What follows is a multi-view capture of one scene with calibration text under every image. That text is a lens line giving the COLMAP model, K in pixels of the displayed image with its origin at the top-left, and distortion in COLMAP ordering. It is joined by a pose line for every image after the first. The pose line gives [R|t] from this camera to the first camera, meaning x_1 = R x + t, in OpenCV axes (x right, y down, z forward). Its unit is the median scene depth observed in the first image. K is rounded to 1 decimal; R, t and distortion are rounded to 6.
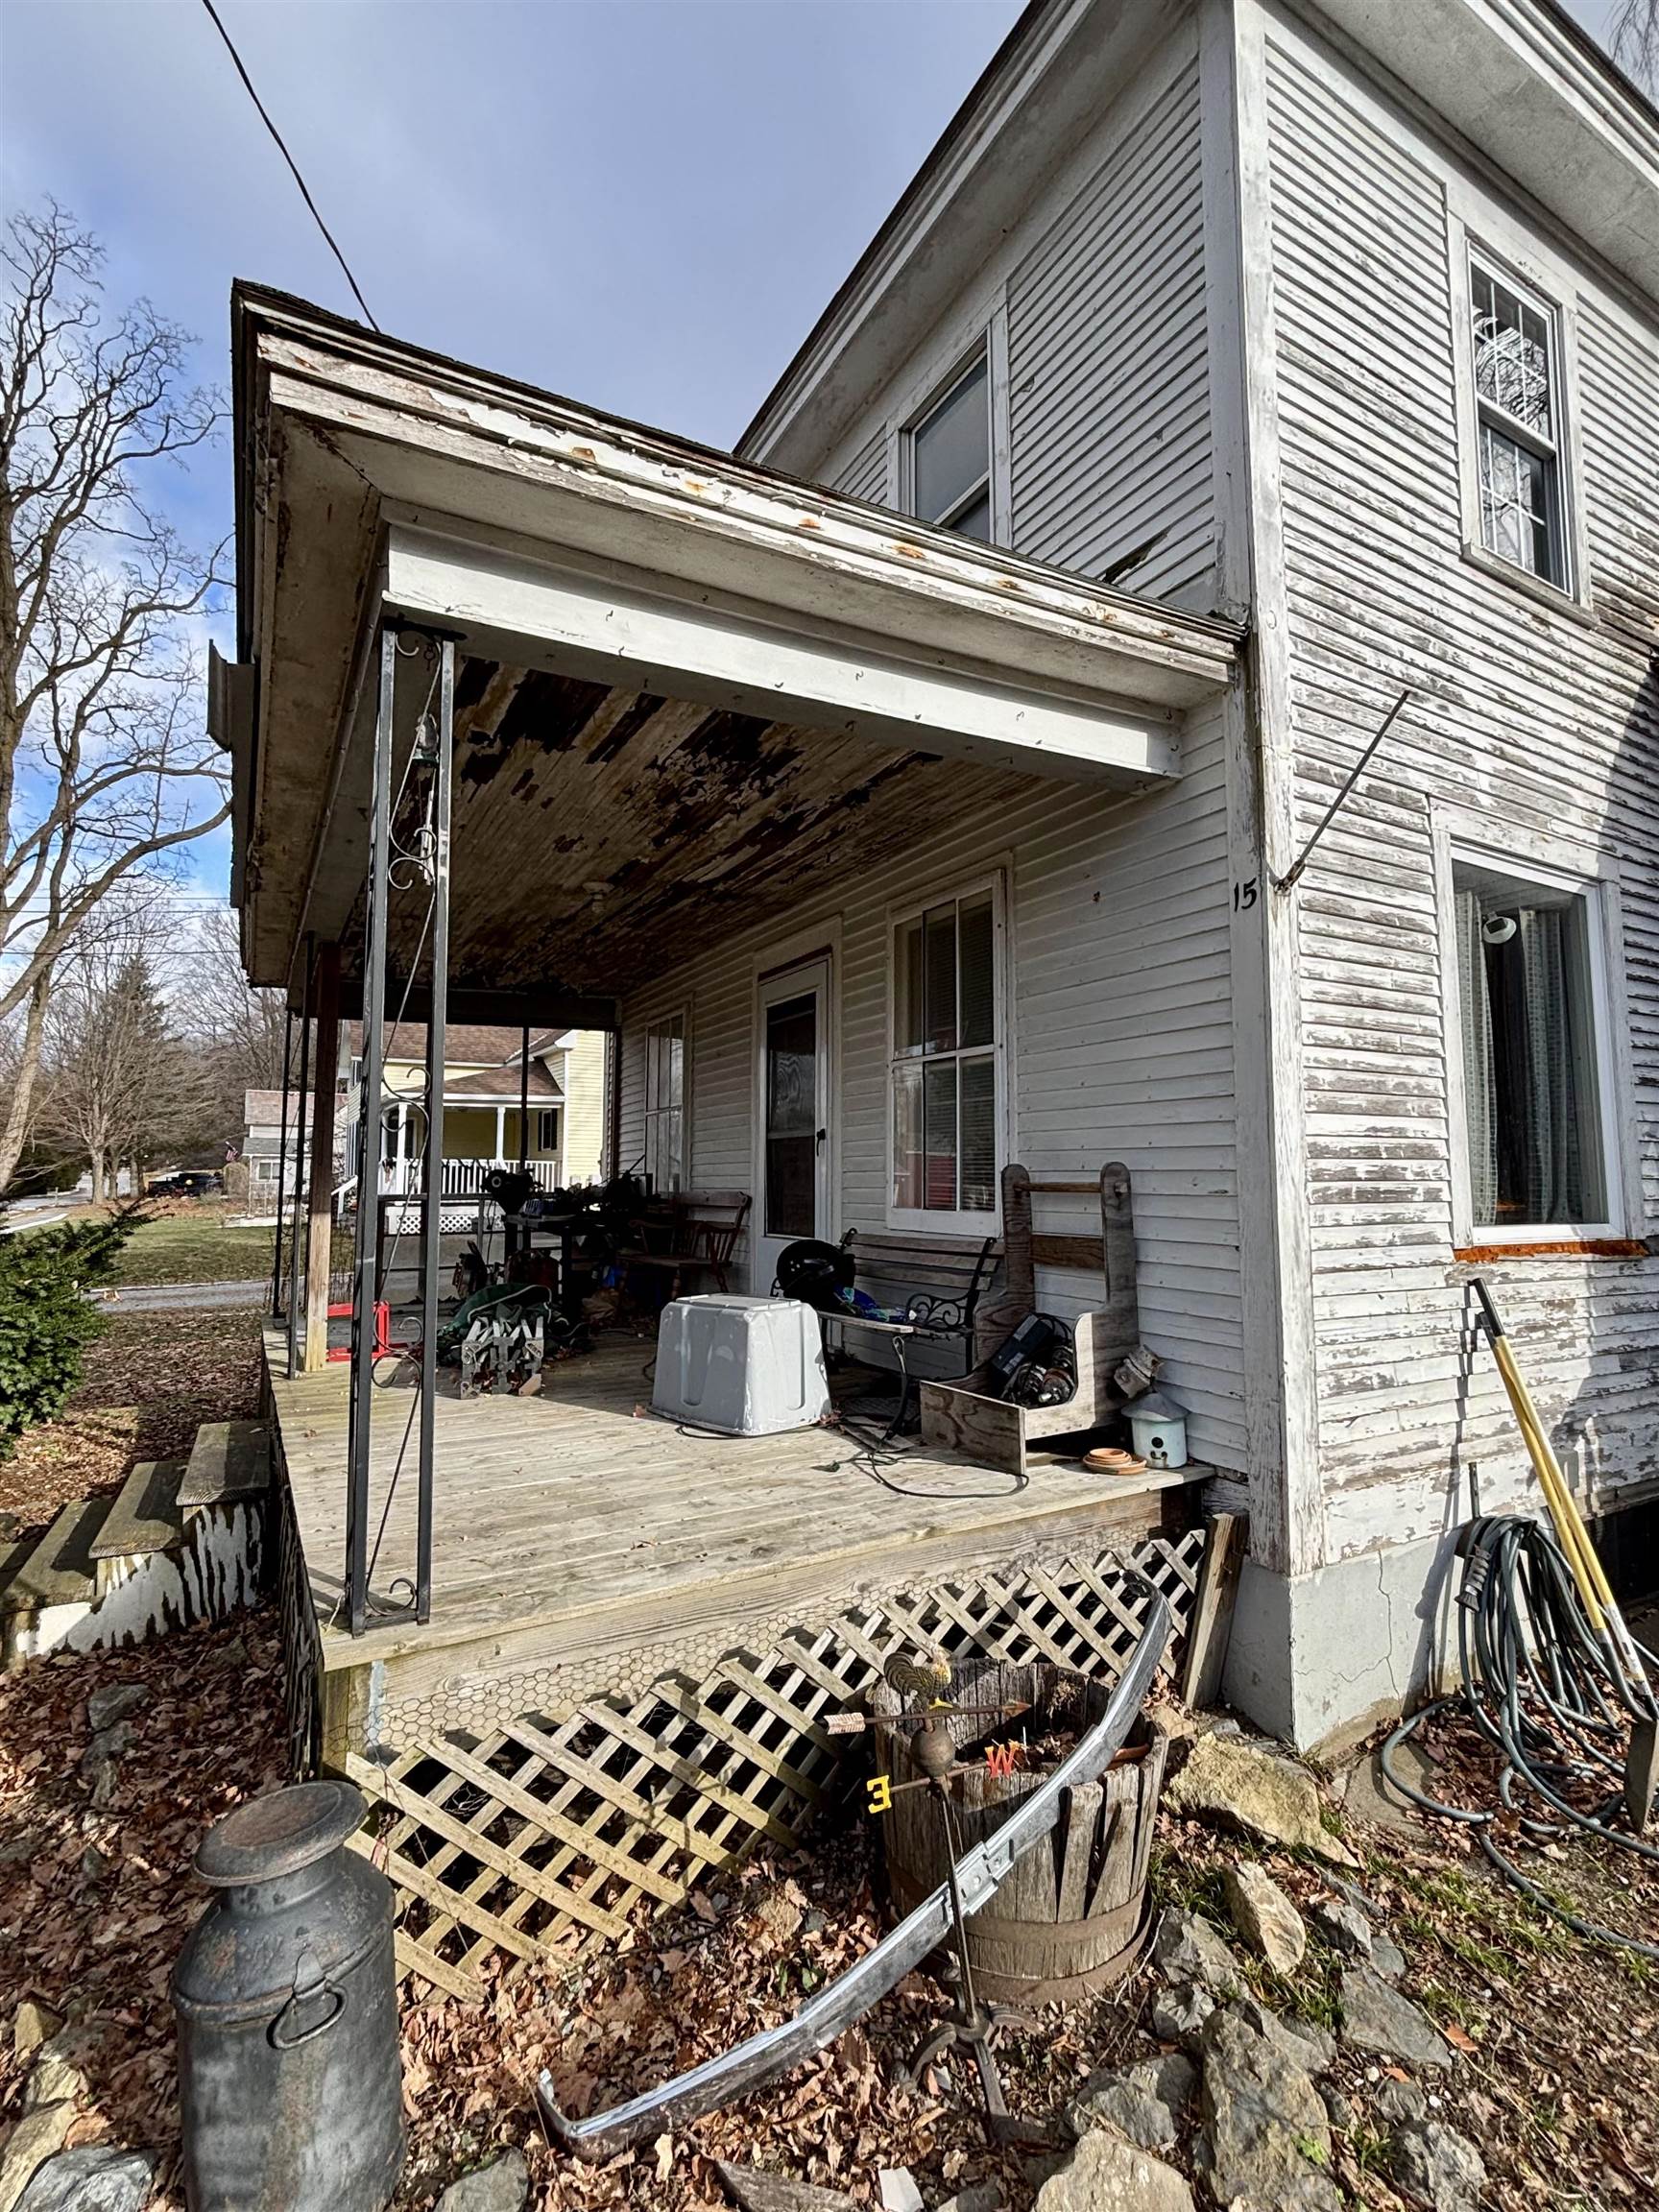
lens RADIAL K [[1039.0, 0, 828.9], [0, 1039.0, 1109.1], [0, 0, 1]] dist [-0.012257, 0.006179]
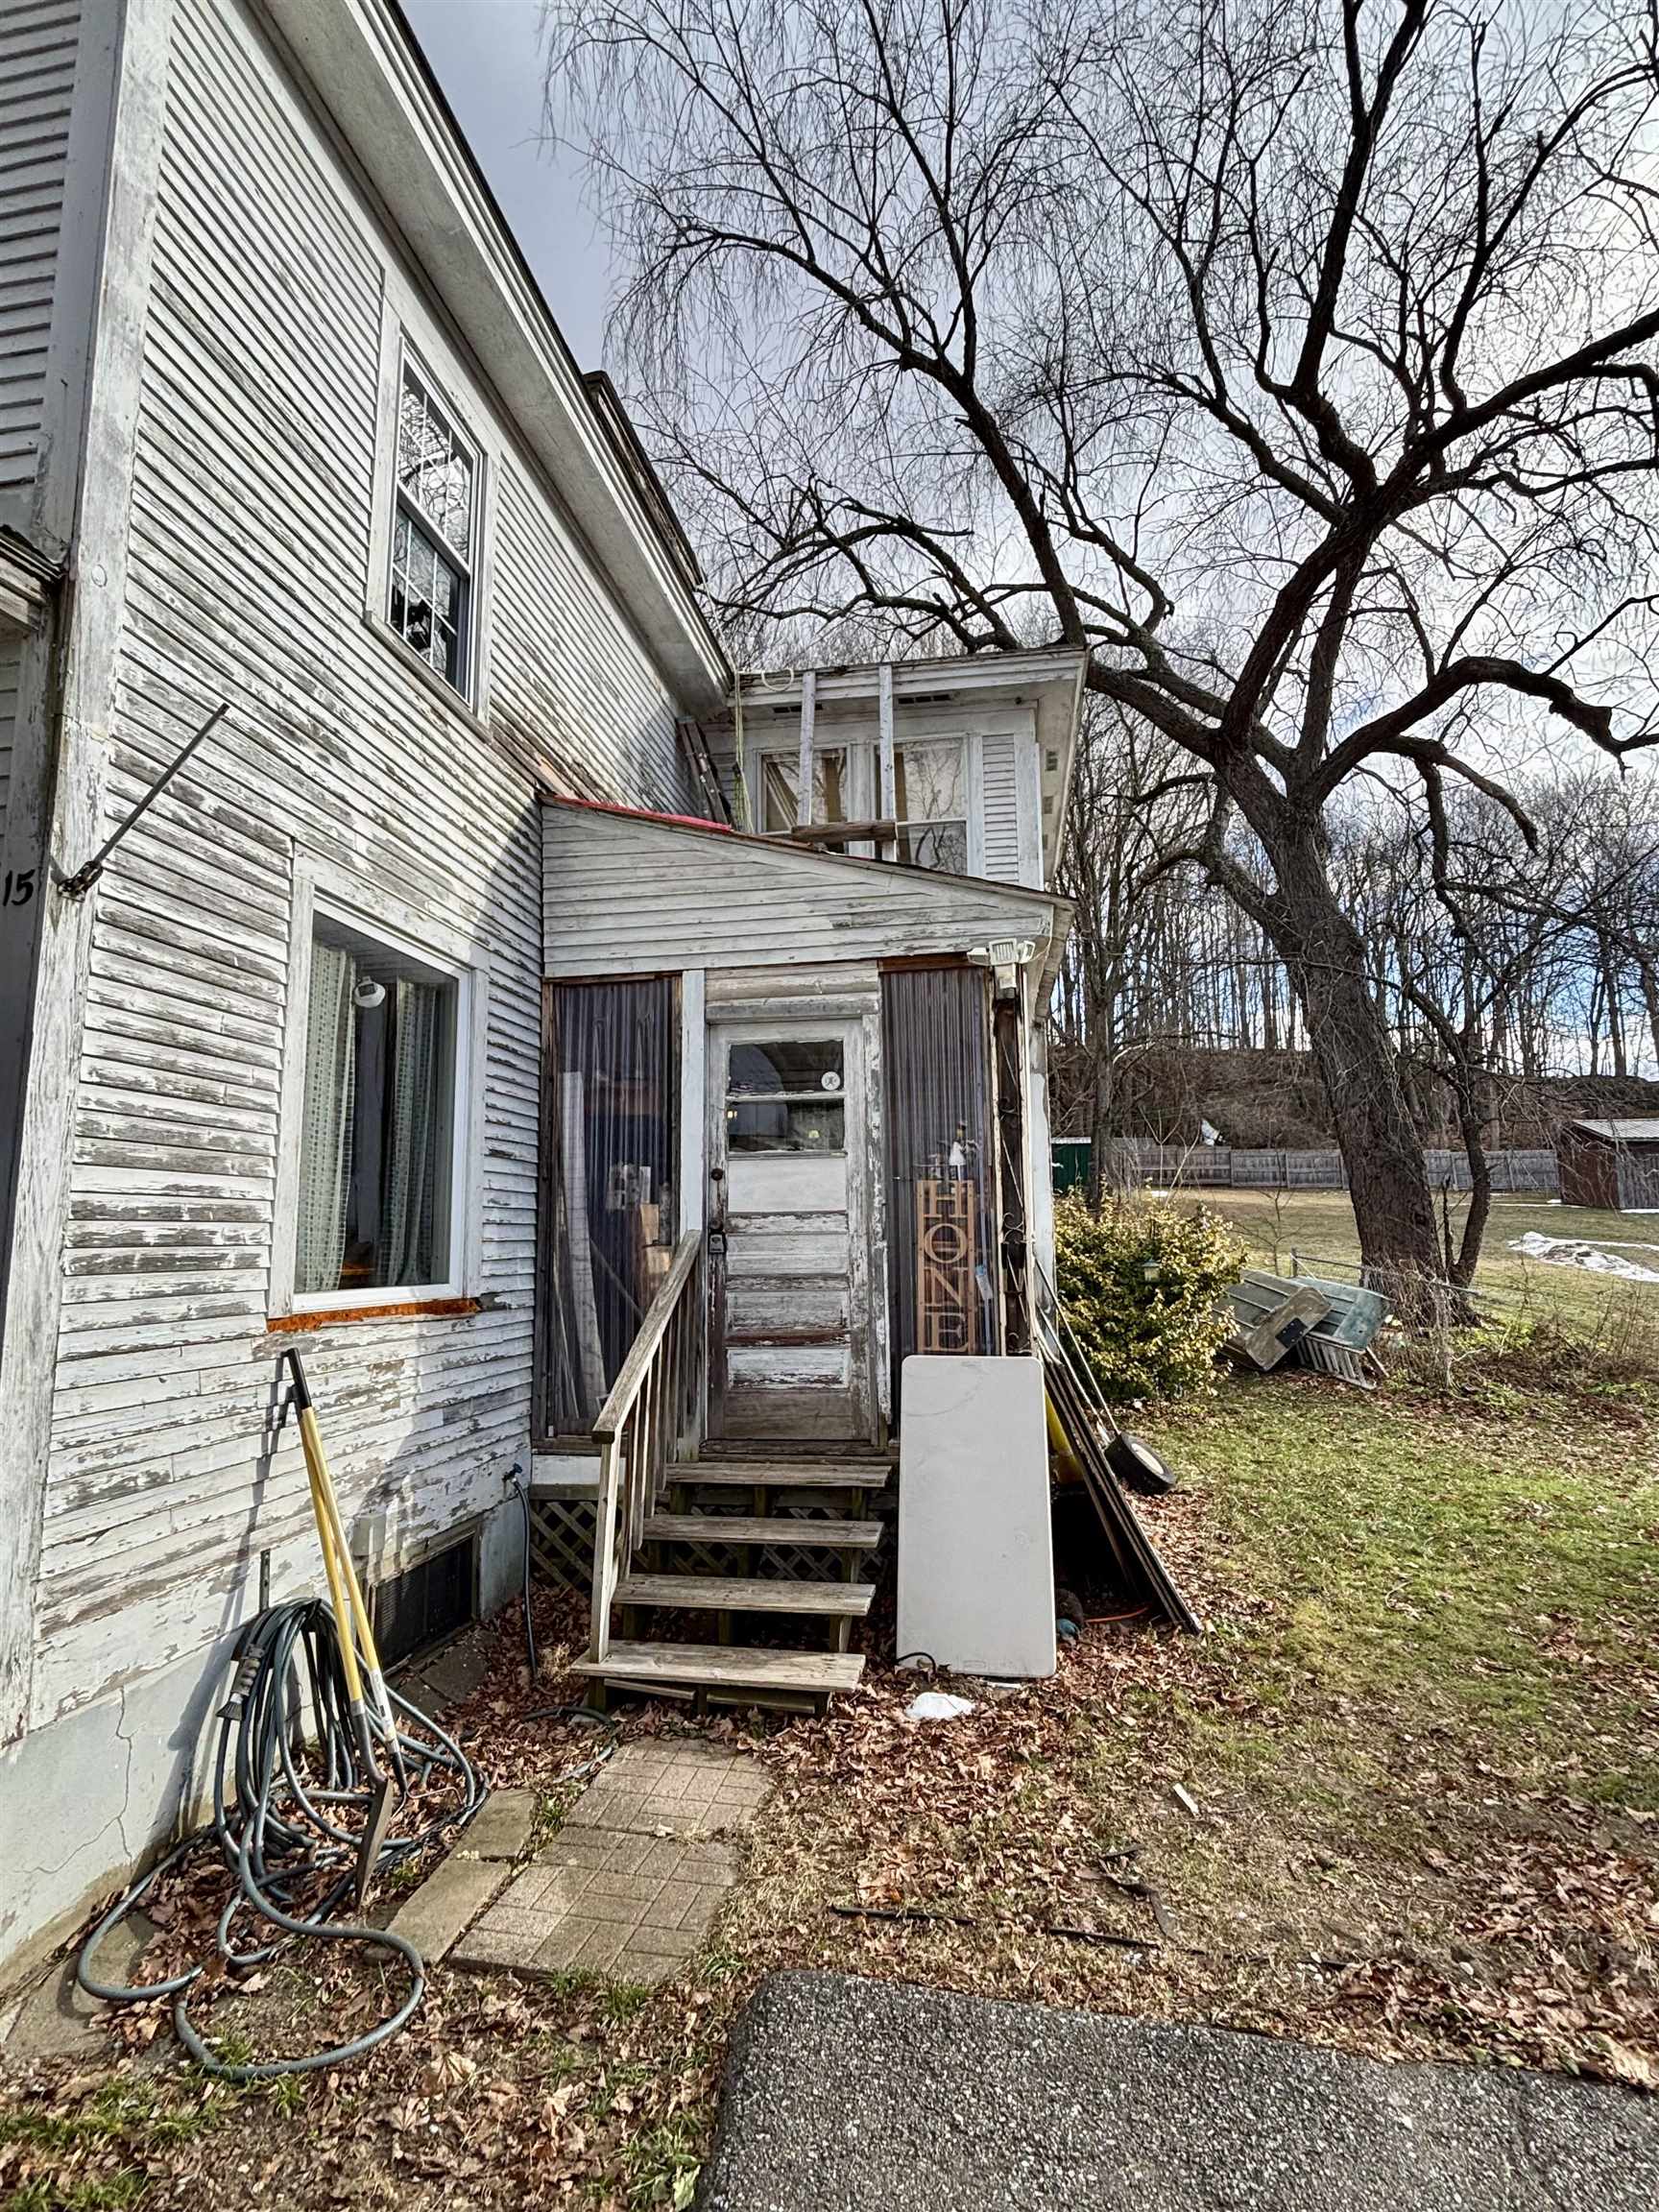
lens RADIAL K [[1039.0, 0, 830.8], [0, 1039.0, 1122.1], [0, 0, 1]] dist [-0.012257, 0.006179]
pose [[0.636834, 0.081531, 0.766678, 0.196252], [-0.045488, 0.996634, -0.068201, -0.000927], [-0.769658, 0.008559, 0.638399, 0.012743]]
